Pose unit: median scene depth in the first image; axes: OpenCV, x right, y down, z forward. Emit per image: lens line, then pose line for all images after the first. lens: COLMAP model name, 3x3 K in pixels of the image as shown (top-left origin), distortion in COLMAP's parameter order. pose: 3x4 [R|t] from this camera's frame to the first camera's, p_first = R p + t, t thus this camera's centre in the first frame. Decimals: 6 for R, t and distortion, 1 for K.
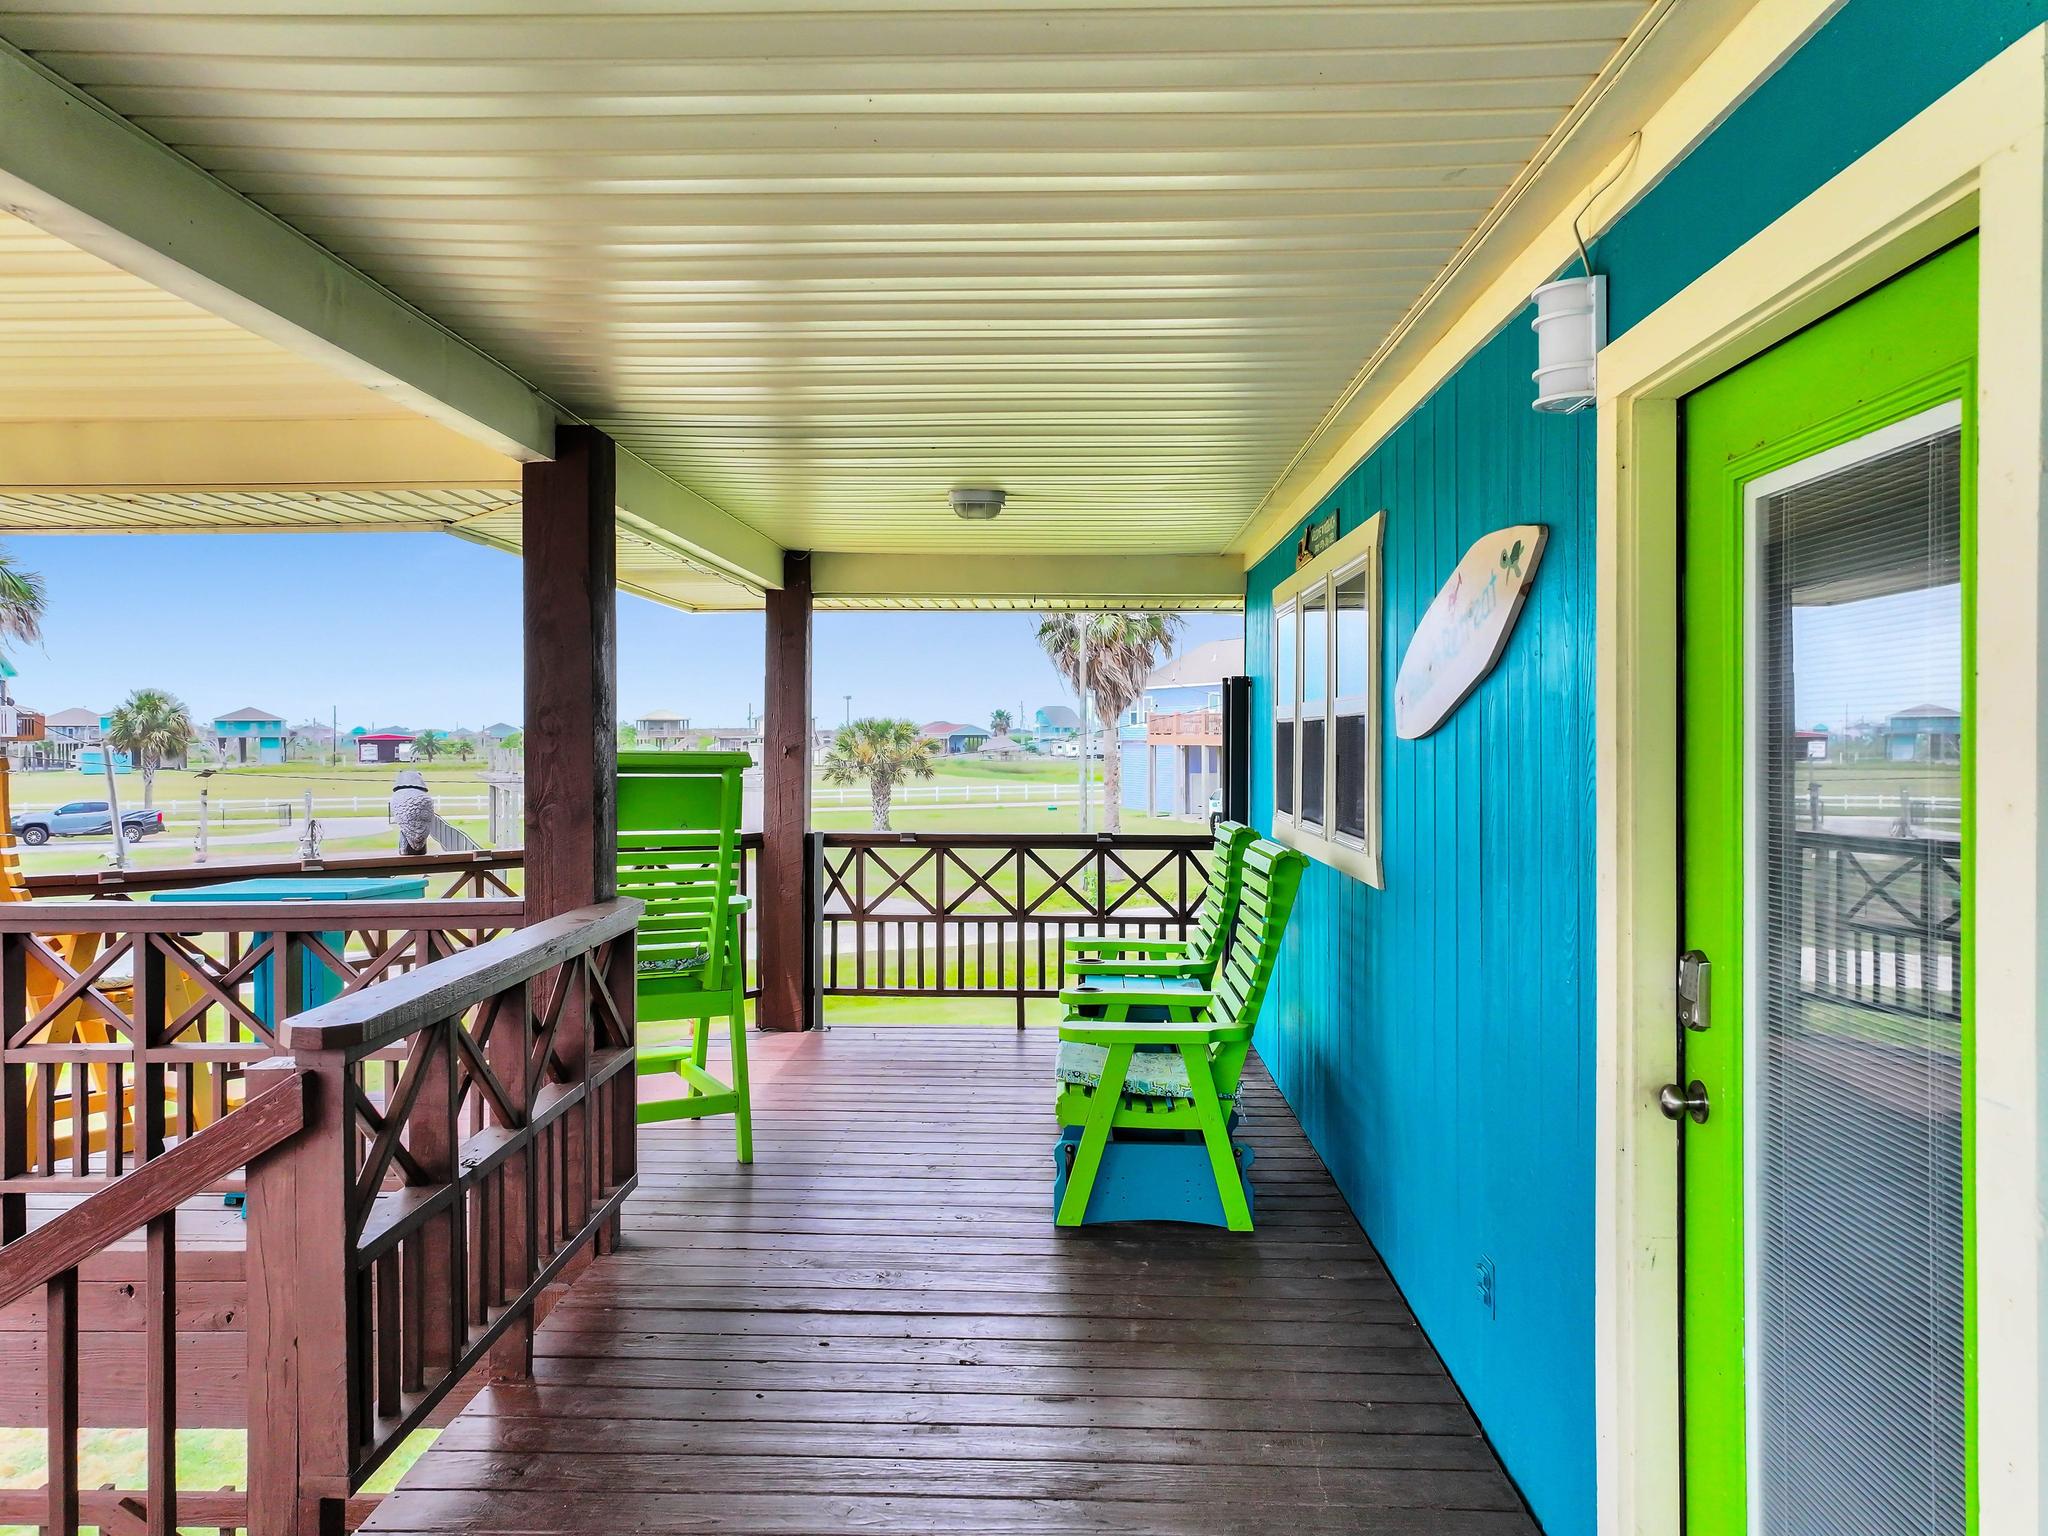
lens RADIAL K [[1449.4, 0, 1031.4], [0, 1449.4, 754.8], [0, 0, 1]] dist [0.005380, 0.008729]
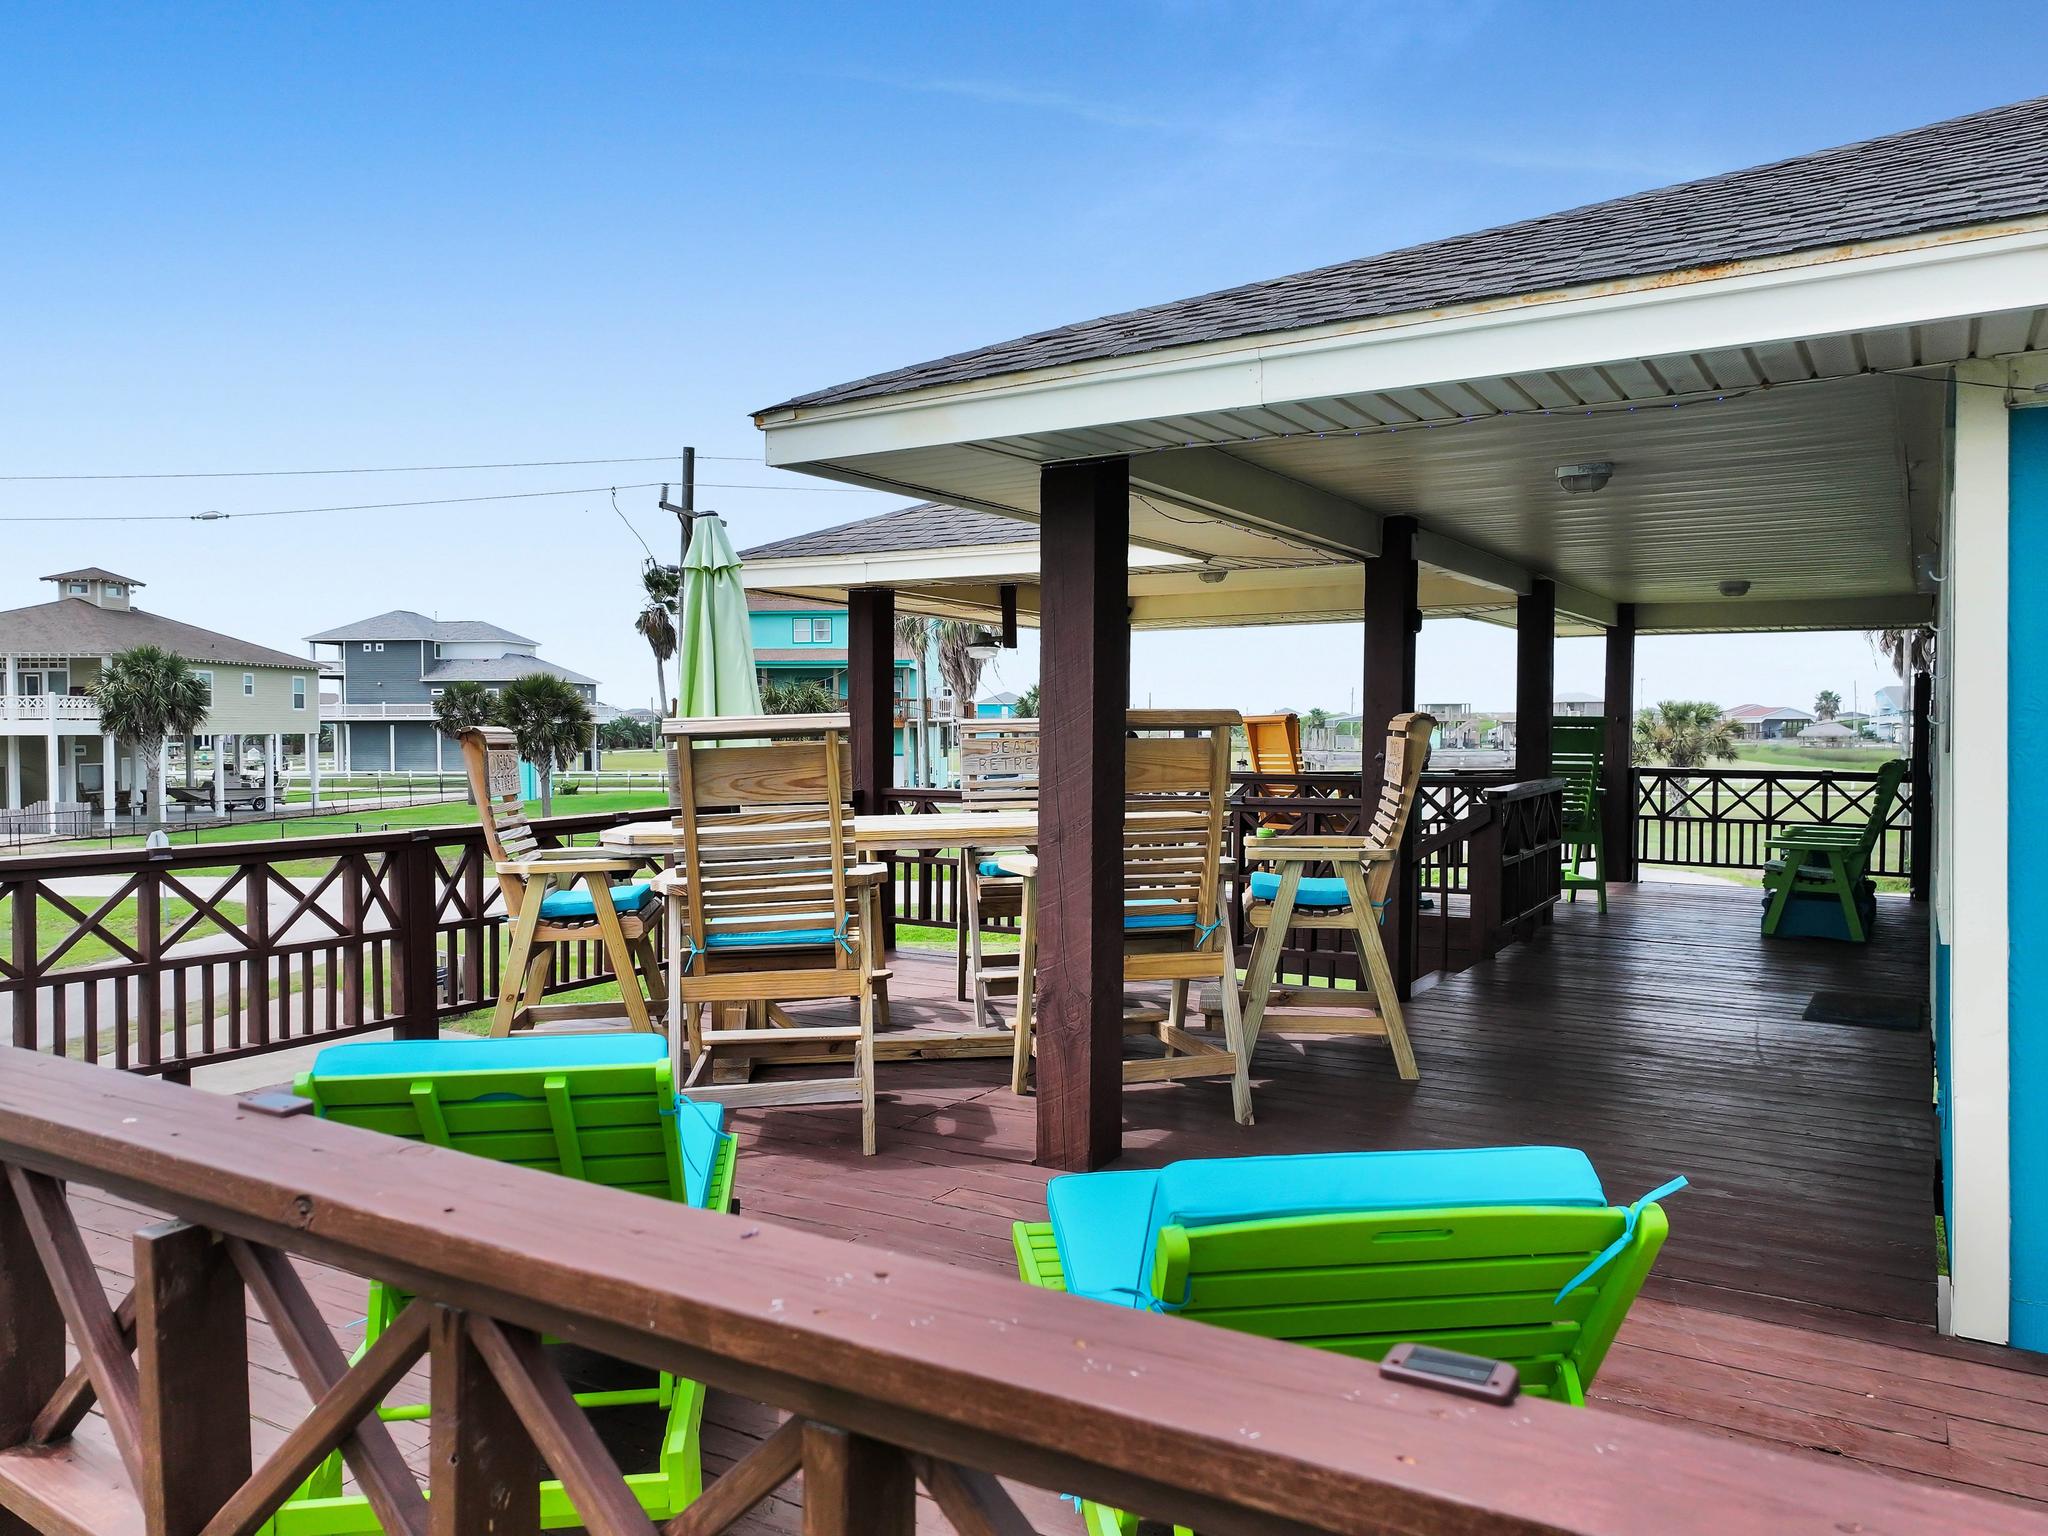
lens RADIAL K [[1461.8, 0, 1041.4], [0, 1461.8, 775.7], [0, 0, 1]] dist [0.012990, 0.002582]
pose [[0.870438, 0.018838, -0.491917, 0.091601], [-0.006766, 0.999631, 0.026308, 0.022384], [0.492231, -0.019571, 0.870245, -0.847924]]
